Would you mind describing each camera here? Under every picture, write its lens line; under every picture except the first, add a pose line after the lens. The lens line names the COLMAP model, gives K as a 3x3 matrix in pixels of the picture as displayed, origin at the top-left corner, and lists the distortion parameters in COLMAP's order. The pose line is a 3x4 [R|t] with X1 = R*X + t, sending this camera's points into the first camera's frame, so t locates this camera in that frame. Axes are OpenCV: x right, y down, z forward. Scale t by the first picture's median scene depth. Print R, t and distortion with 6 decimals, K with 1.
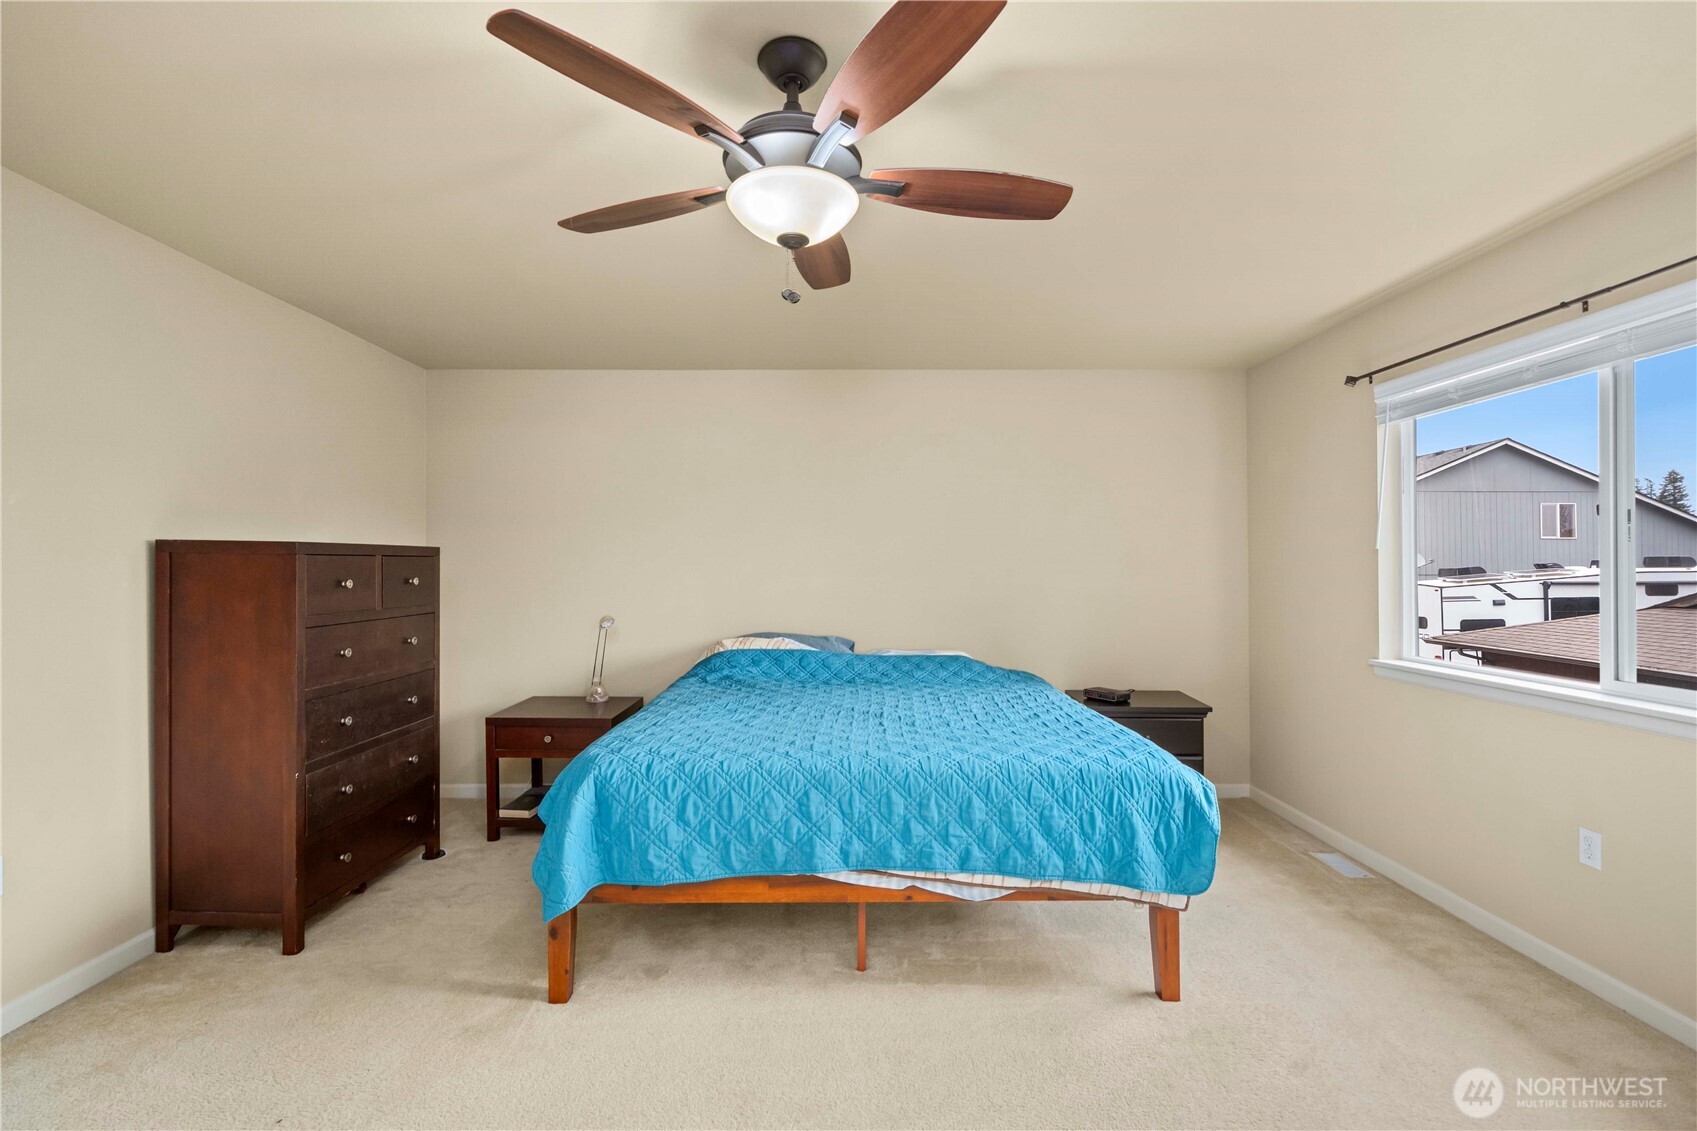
lens RADIAL K [[771.6, 0, 847.2], [0, 771.6, 560.5], [0, 0, 1]] dist [-0.000646, -0.002093]
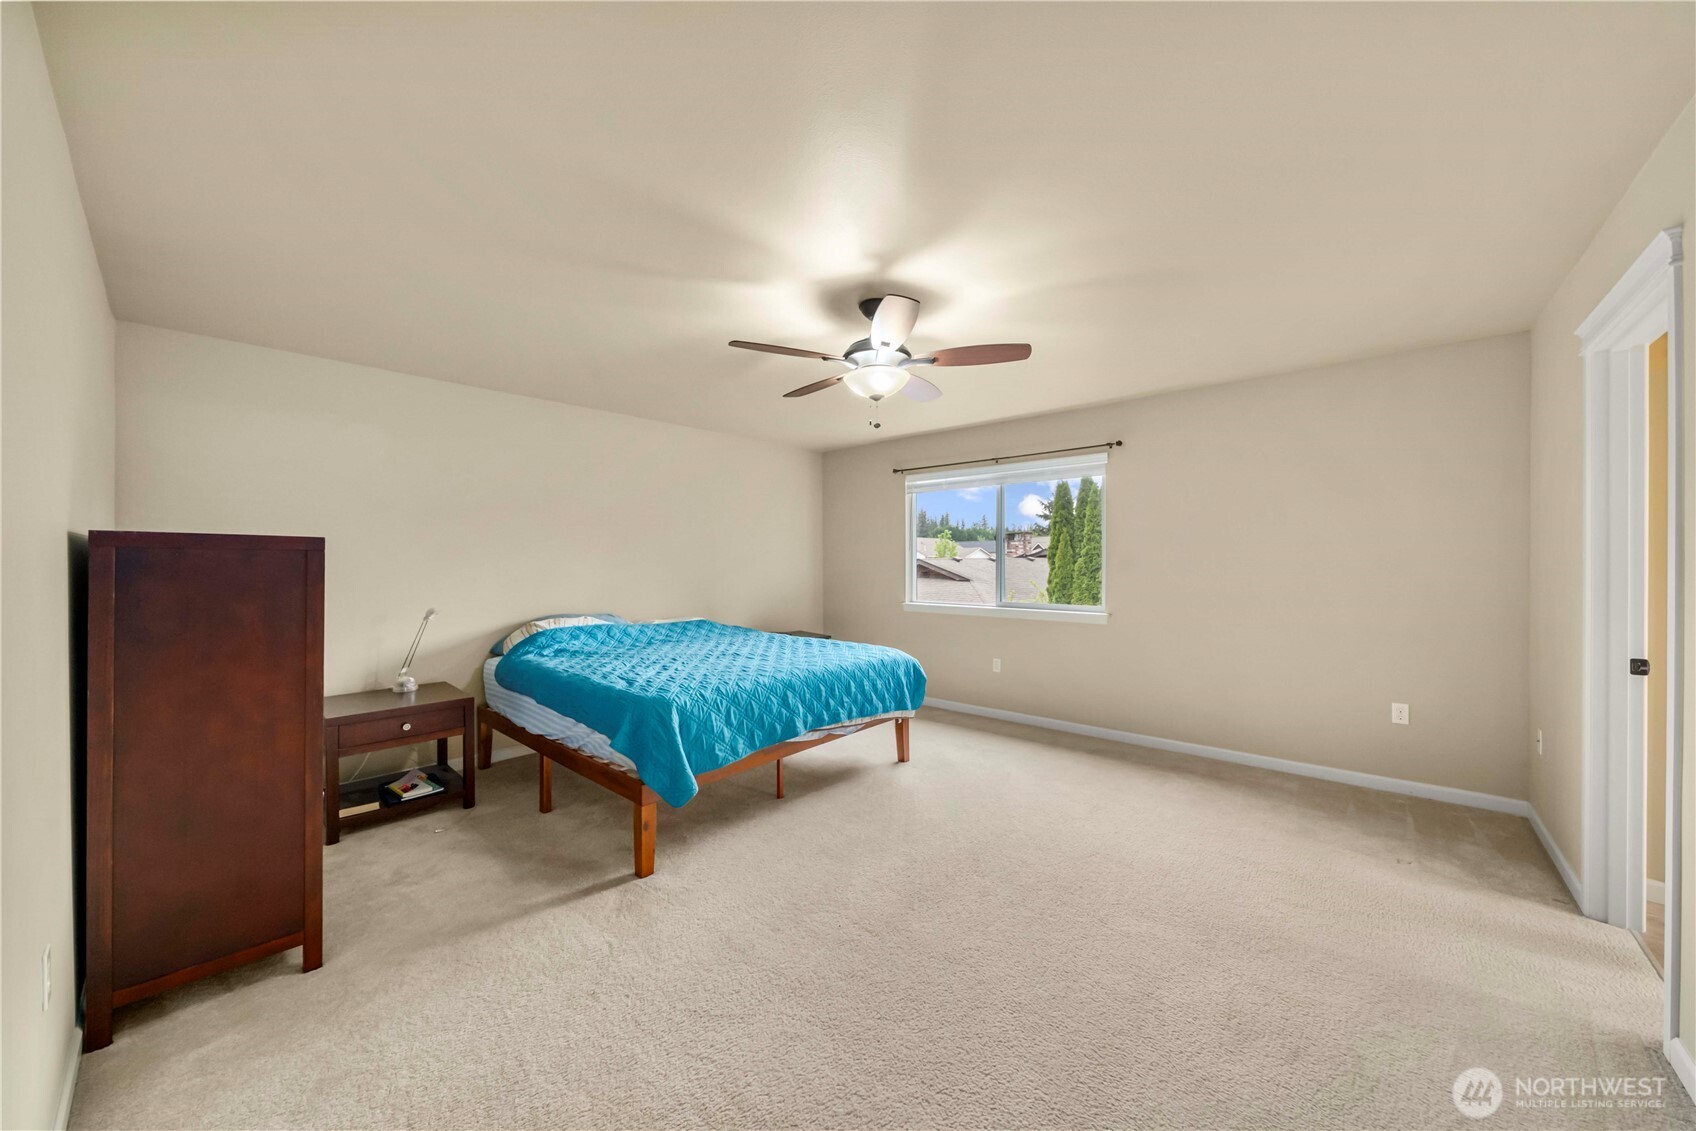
lens RADIAL K [[583.2, 0, 863.5], [0, 583.2, 563.7], [0, 0, 1]] dist [-0.002697, -0.000589]
pose [[0.657725, -0.007178, 0.753224, -0.911551], [-0.002816, 0.999924, 0.011988, -0.001942], [-0.753253, -0.010007, 0.657655, 0.022733]]
